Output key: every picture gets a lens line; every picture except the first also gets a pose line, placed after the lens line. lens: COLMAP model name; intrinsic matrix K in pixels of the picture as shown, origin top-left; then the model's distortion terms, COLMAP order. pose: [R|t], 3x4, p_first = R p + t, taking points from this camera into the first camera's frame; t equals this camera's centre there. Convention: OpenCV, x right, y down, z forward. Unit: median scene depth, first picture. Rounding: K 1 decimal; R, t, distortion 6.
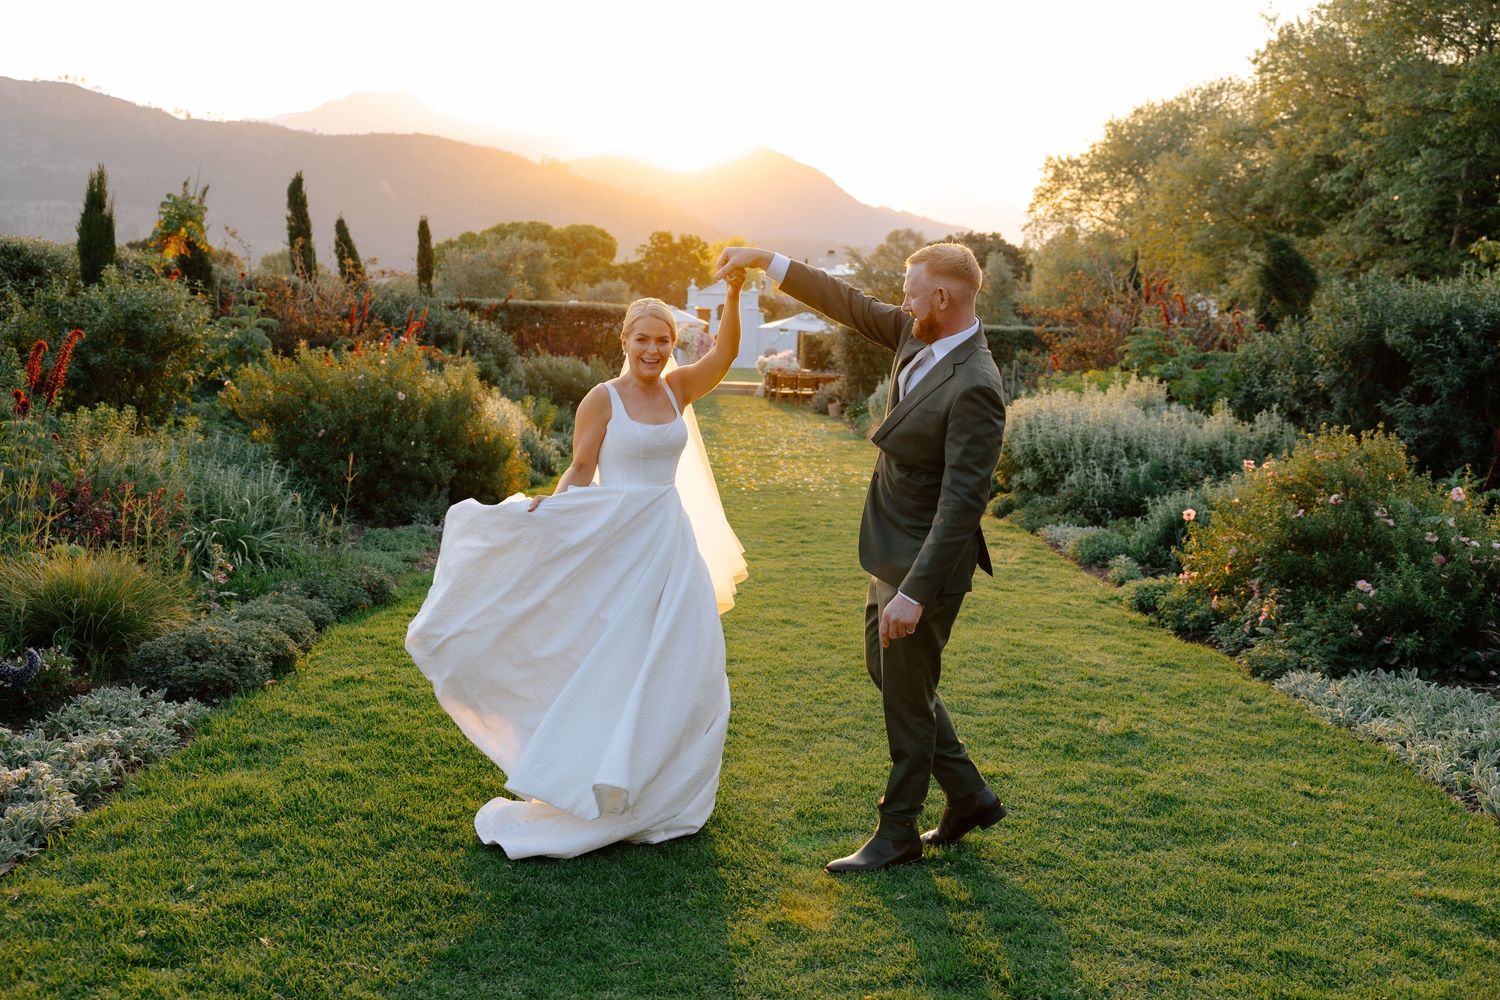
lens RADIAL K [[1507.9, 0, 750.0], [0, 1507.9, 500.0], [0, 0, 1]] dist [0.014012, -0.013592]
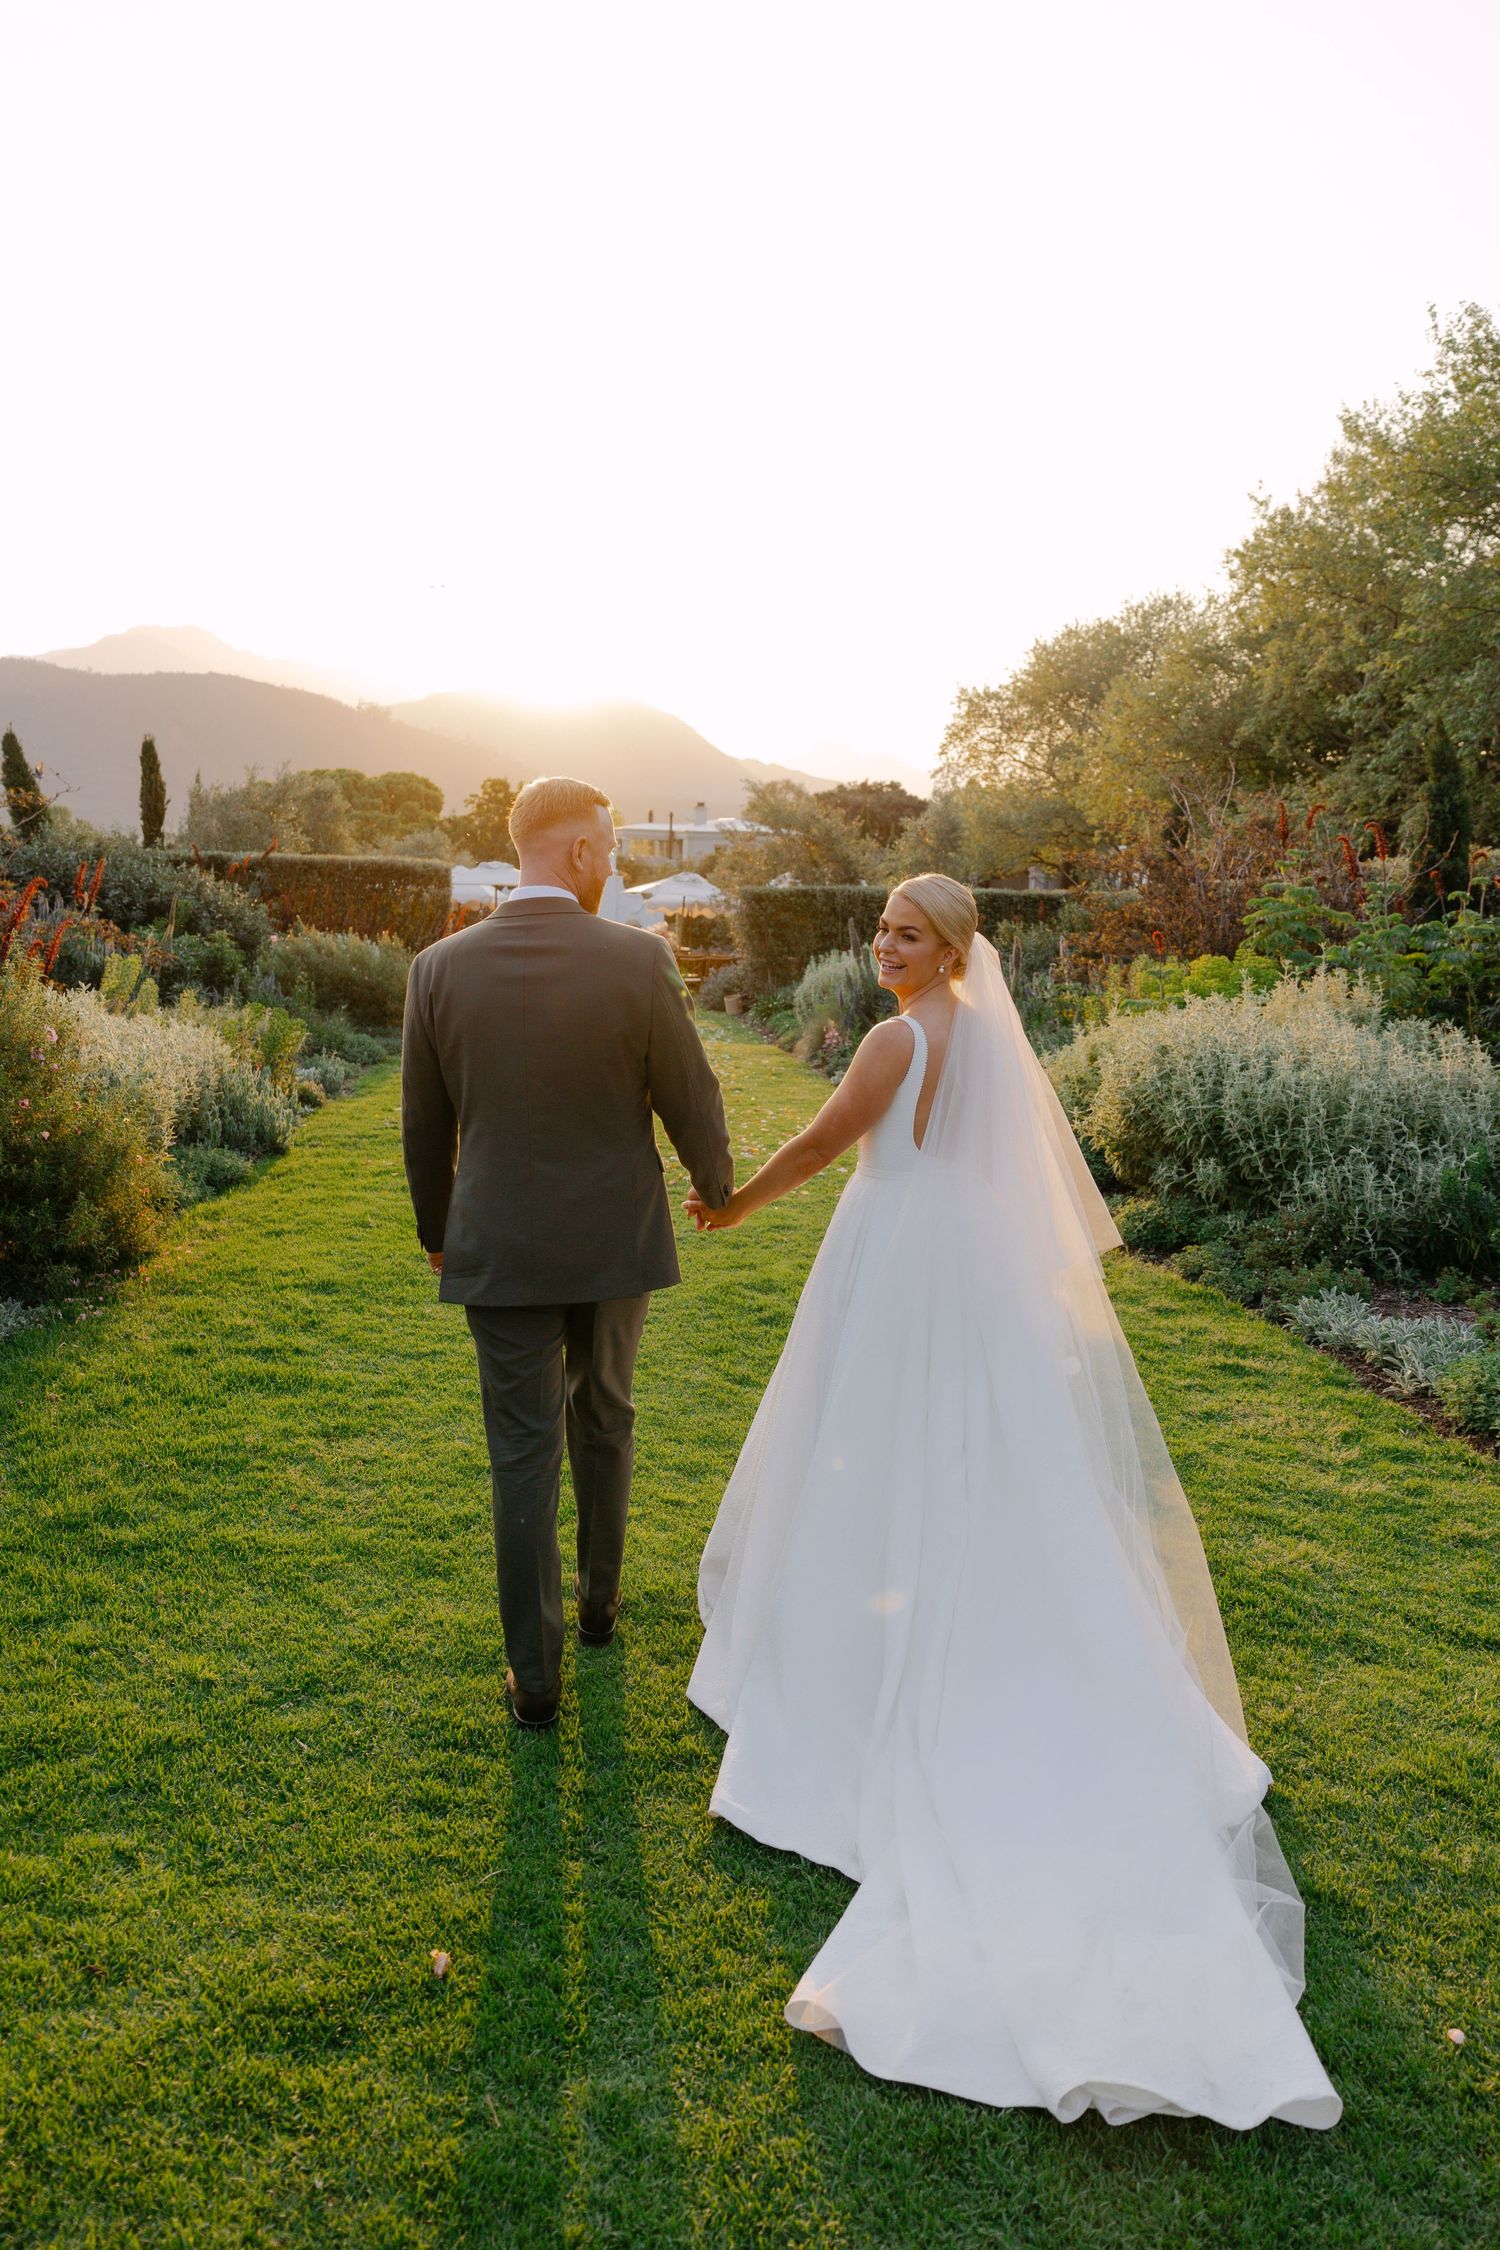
lens RADIAL K [[1728.7, 0, 750.0], [0, 1728.7, 1125.0], [0, 0, 1]] dist [-0.002956, 0.002214]
pose [[0.996459, -0.014963, 0.082737, -0.003223], [0.013461, 0.999735, 0.018689, -0.010287], [-0.082995, -0.017509, 0.996396, 0.100821]]
